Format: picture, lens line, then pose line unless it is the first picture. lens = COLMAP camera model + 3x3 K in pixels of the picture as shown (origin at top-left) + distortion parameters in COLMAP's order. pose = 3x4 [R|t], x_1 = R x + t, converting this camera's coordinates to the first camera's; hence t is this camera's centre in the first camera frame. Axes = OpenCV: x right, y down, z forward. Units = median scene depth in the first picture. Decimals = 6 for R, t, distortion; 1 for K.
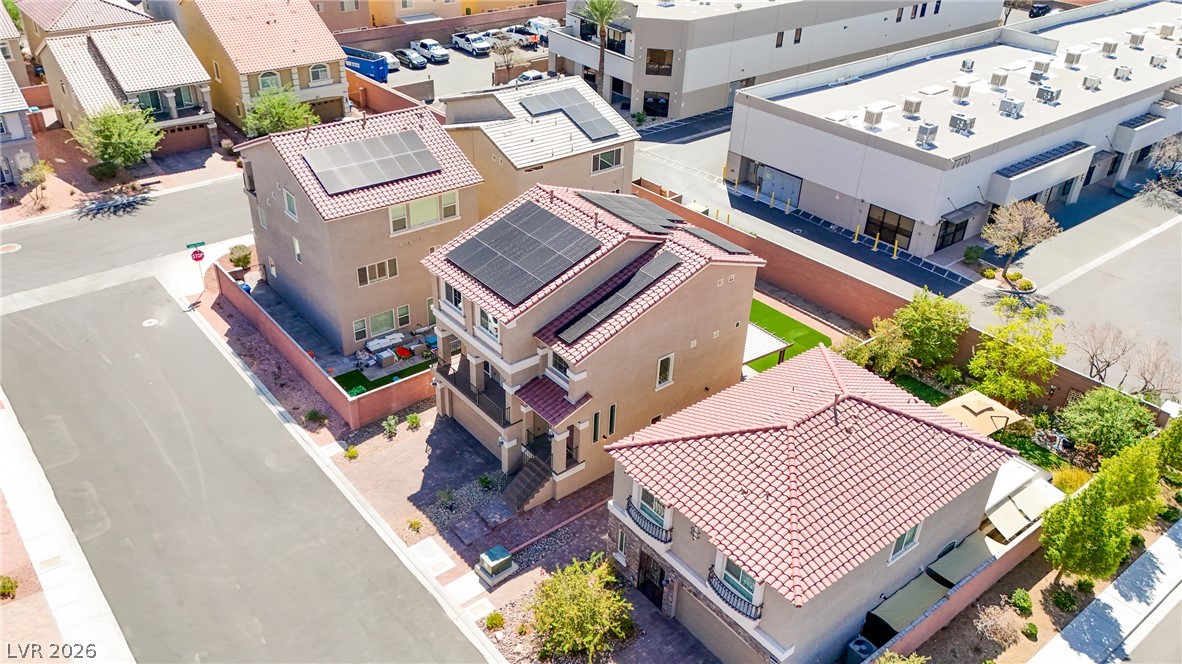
lens RADIAL K [[906.2, 0, 606.6], [0, 906.2, 318.4], [0, 0, 1]] dist [0.084237, -0.000695]
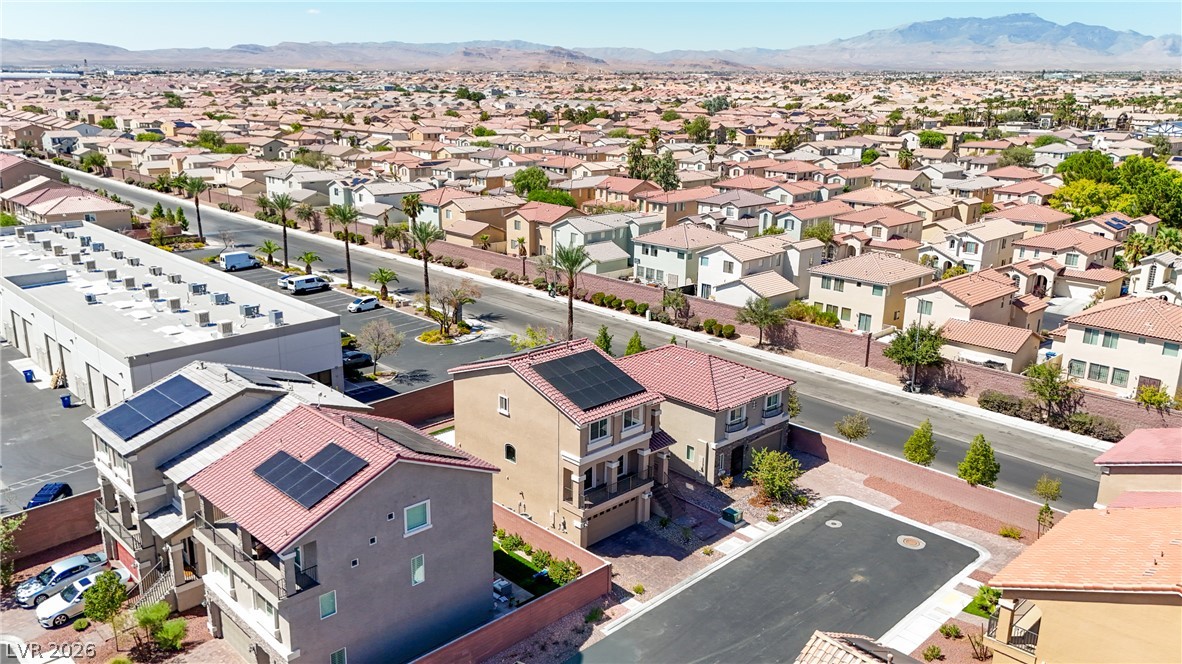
lens RADIAL K [[906.2, 0, 606.6], [0, 906.2, 318.4], [0, 0, 1]] dist [0.084237, -0.000695]
pose [[-0.084292, -0.298677, 0.950625, -1.267250], [0.499430, 0.812872, 0.299681, -0.502338], [-0.862244, 0.500031, 0.080649, 0.748019]]
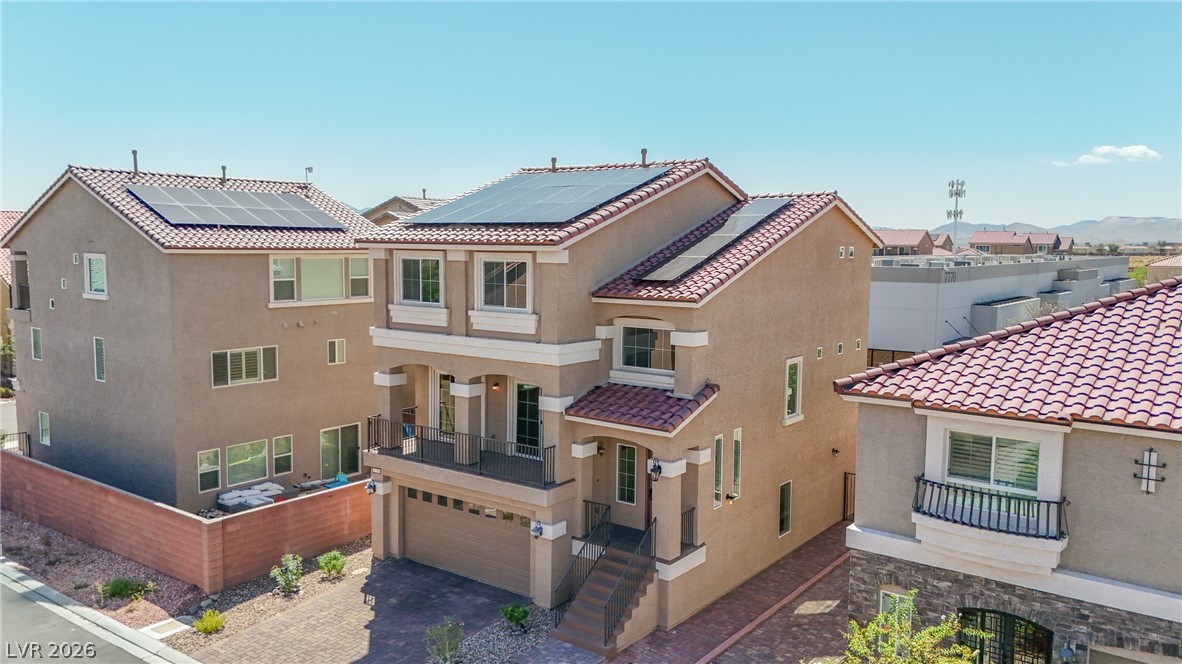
lens RADIAL K [[884.6, 0, 591.0], [0, 884.6, 332.0], [0, 0, 1]] dist [0.065457, -0.080522]
pose [[0.972271, -0.057928, 0.226569, -0.179011], [0.149108, 0.899918, -0.409775, 0.226520], [-0.180156, 0.432195, 0.883601, 0.475707]]
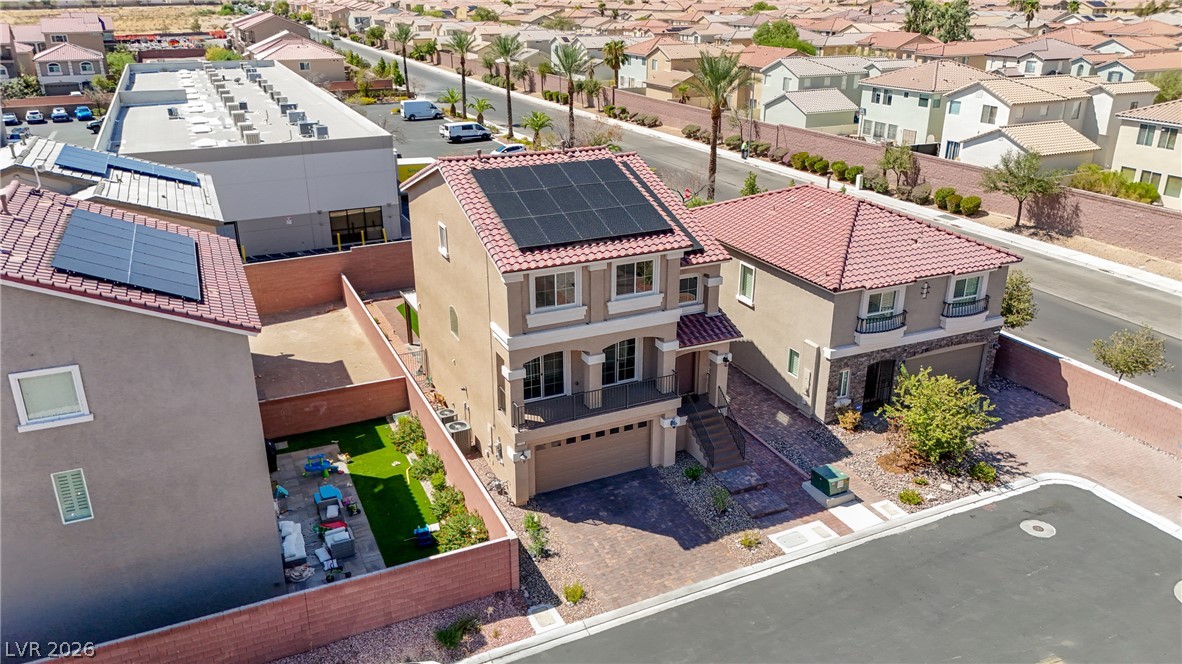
lens RADIAL K [[884.6, 0, 591.0], [0, 884.6, 332.0], [0, 0, 1]] dist [0.065457, -0.080522]
pose [[0.265469, -0.395879, 0.879094, -0.721004], [0.514988, 0.829058, 0.217830, -0.122933], [-0.815054, 0.394896, 0.423963, 0.650790]]
